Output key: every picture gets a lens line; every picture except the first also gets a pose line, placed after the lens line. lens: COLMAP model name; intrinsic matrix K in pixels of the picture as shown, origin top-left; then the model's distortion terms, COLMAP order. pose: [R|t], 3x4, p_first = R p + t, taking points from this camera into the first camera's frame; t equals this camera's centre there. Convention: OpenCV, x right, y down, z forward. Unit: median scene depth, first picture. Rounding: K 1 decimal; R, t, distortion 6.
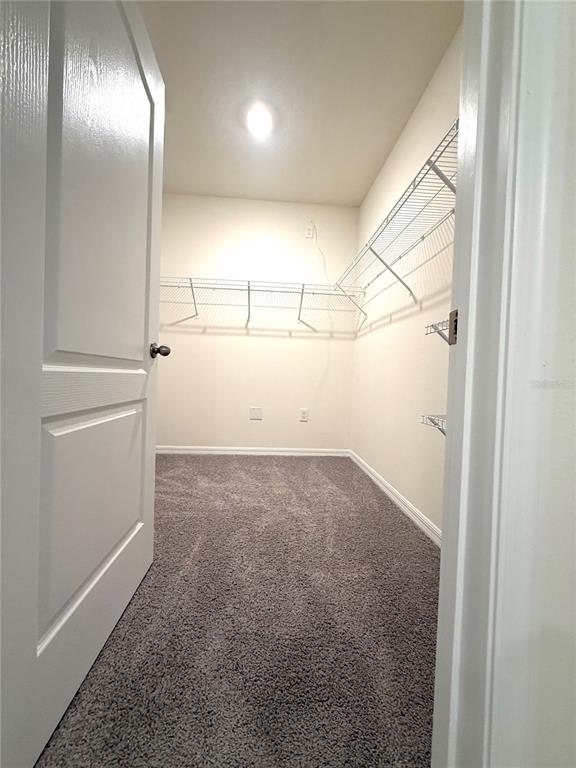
lens RADIAL K [[307.3, 0, 290.1], [0, 307.3, 383.7], [0, 0, 1]] dist [0.003208, 0.000106]
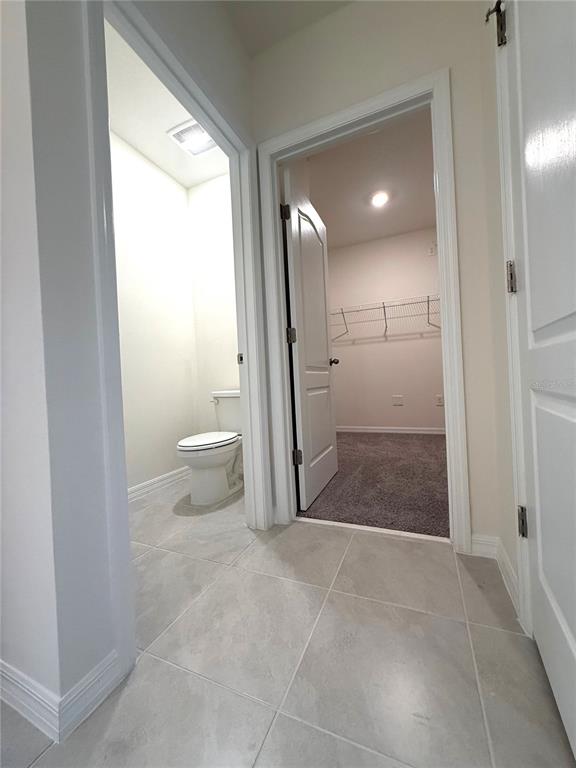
lens RADIAL K [[307.3, 0, 286.3], [0, 307.3, 382.1], [0, 0, 1]] dist [0.003208, 0.000106]
pose [[0.878035, -0.073235, -0.472960, 0.097901], [0.068166, 0.997284, -0.027876, 0.024731], [0.473717, -0.007764, 0.880643, -0.371643]]
